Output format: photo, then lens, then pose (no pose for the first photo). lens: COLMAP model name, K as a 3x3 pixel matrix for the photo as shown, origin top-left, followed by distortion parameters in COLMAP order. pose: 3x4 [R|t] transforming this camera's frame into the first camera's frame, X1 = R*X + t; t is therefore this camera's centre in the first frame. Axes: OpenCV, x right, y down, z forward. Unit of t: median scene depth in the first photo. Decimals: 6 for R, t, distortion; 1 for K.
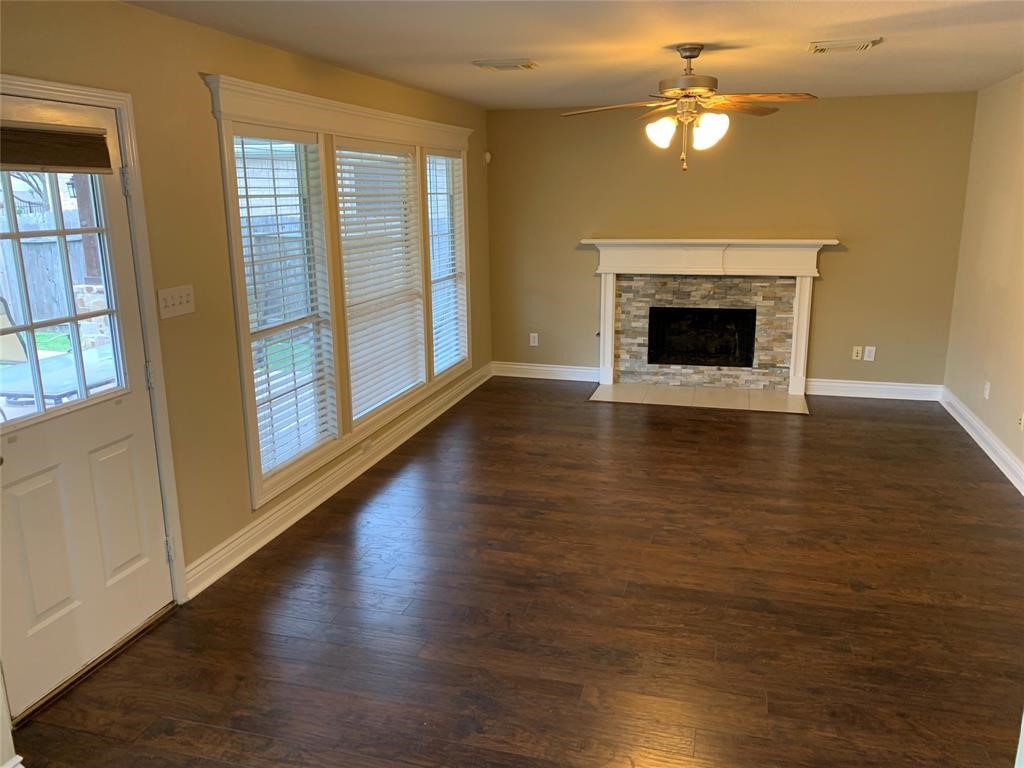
lens RADIAL K [[770.9, 0, 503.0], [0, 770.9, 376.1], [0, 0, 1]] dist [0.105373, -0.207009]
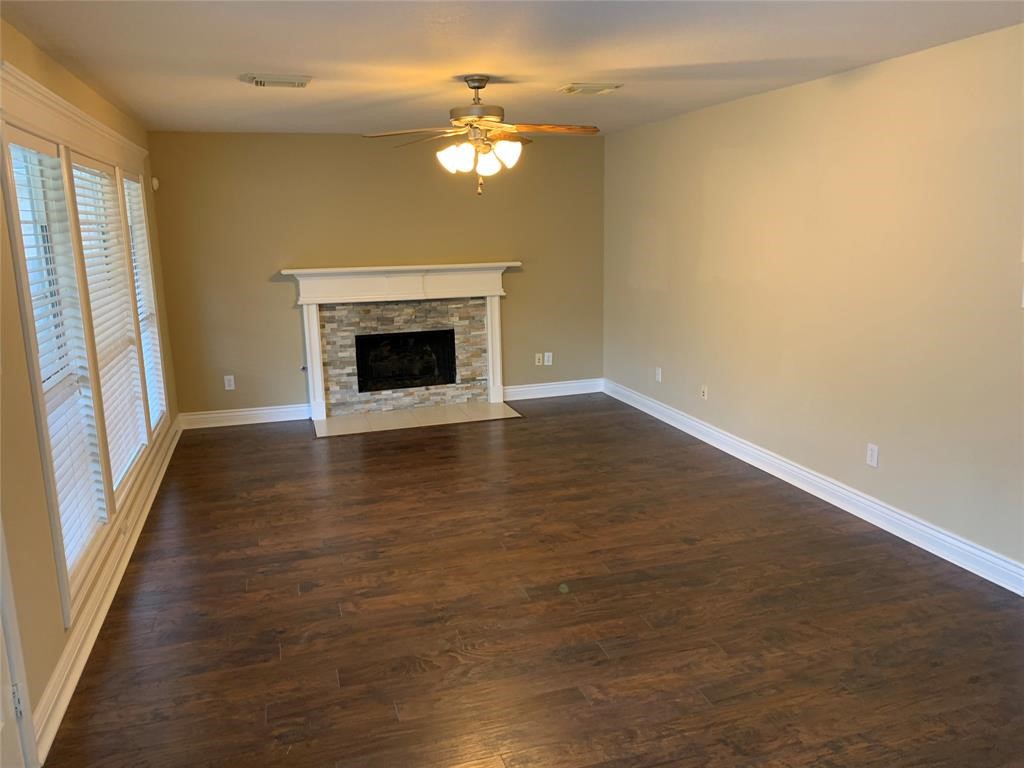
lens RADIAL K [[770.9, 0, 503.0], [0, 770.9, 376.1], [0, 0, 1]] dist [0.105373, -0.207009]
pose [[0.840812, -0.114459, 0.529089, -0.191053], [0.139229, 0.990235, -0.007039, -0.004579], [-0.523117, 0.079583, 0.848537, 0.064377]]
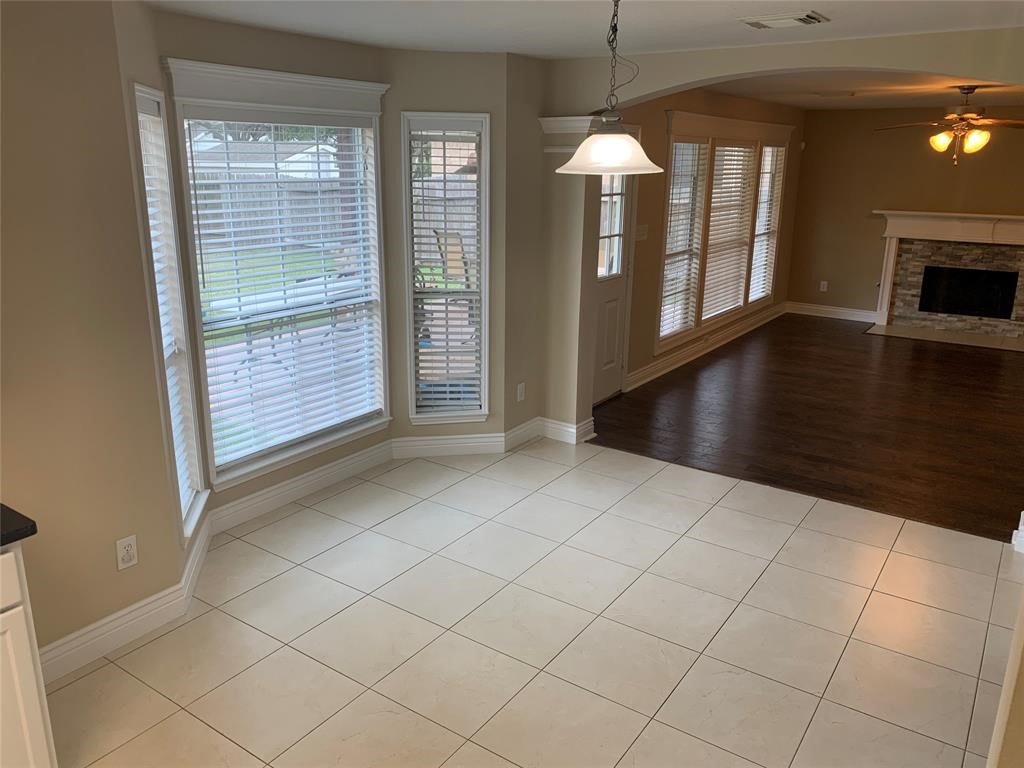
lens RADIAL K [[758.4, 0, 514.1], [0, 758.4, 371.4], [0, 0, 1]] dist [0.002017, -0.003395]
pose [[0.947089, 0.104199, -0.303586, -0.055950], [-0.092244, 0.994298, 0.053498, 0.082082], [0.307429, -0.022663, 0.951301, -0.413603]]
